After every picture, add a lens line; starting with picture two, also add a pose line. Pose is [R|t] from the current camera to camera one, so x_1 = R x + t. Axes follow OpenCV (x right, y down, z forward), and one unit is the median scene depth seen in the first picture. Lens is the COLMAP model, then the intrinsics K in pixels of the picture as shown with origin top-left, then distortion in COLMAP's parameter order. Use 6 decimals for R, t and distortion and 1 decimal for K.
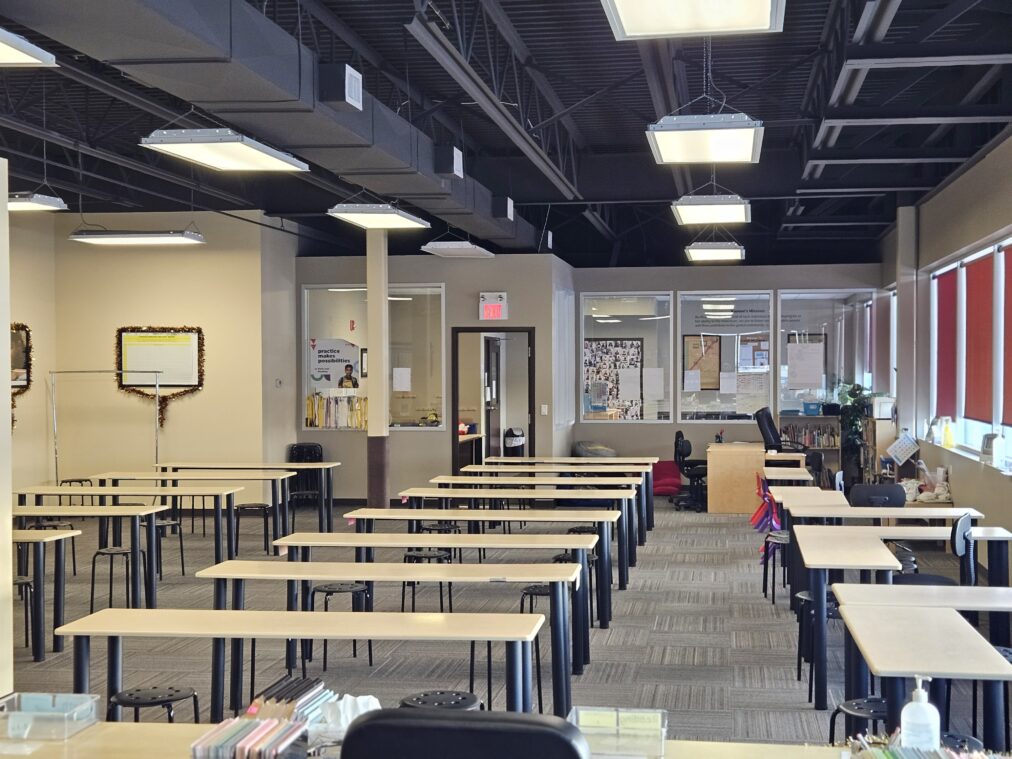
lens RADIAL K [[1390.7, 0, 506.0], [0, 1390.7, 379.5], [0, 0, 1]] dist [0.126794, -0.014848]
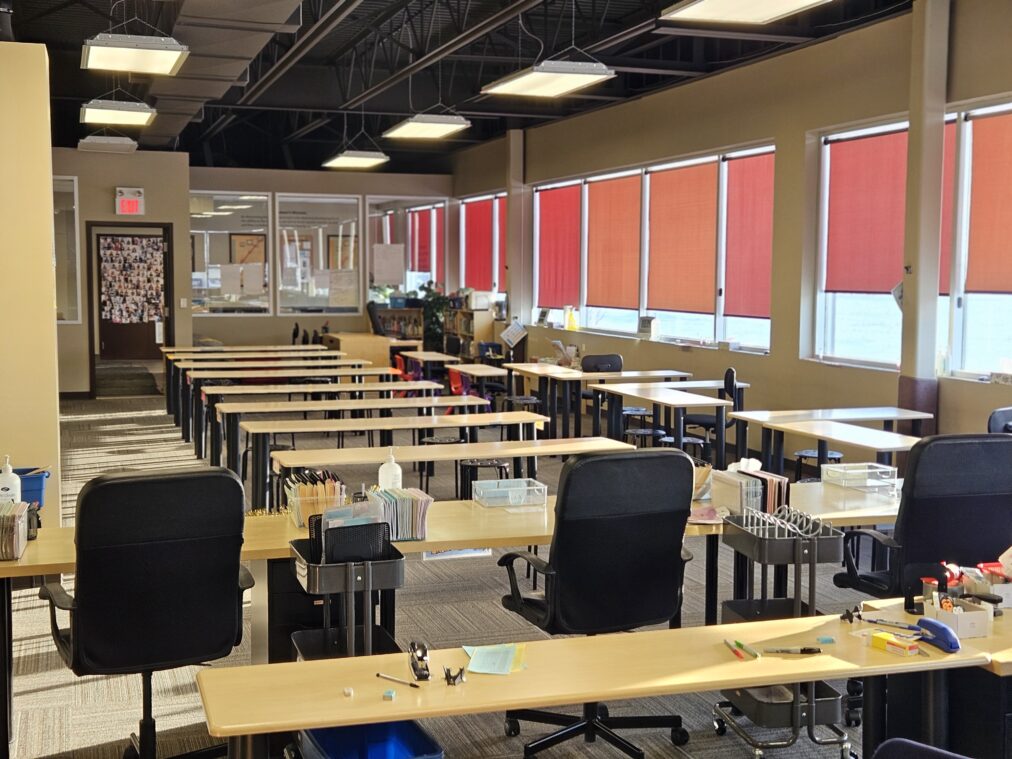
lens RADIAL K [[1390.7, 0, 506.0], [0, 1390.7, 379.5], [0, 0, 1]] dist [0.126794, -0.014848]
pose [[0.899199, -0.026337, 0.436747, -0.215921], [-0.004364, 0.997597, 0.069143, 0.005399], [-0.437519, -0.064079, 0.896923, -0.060197]]
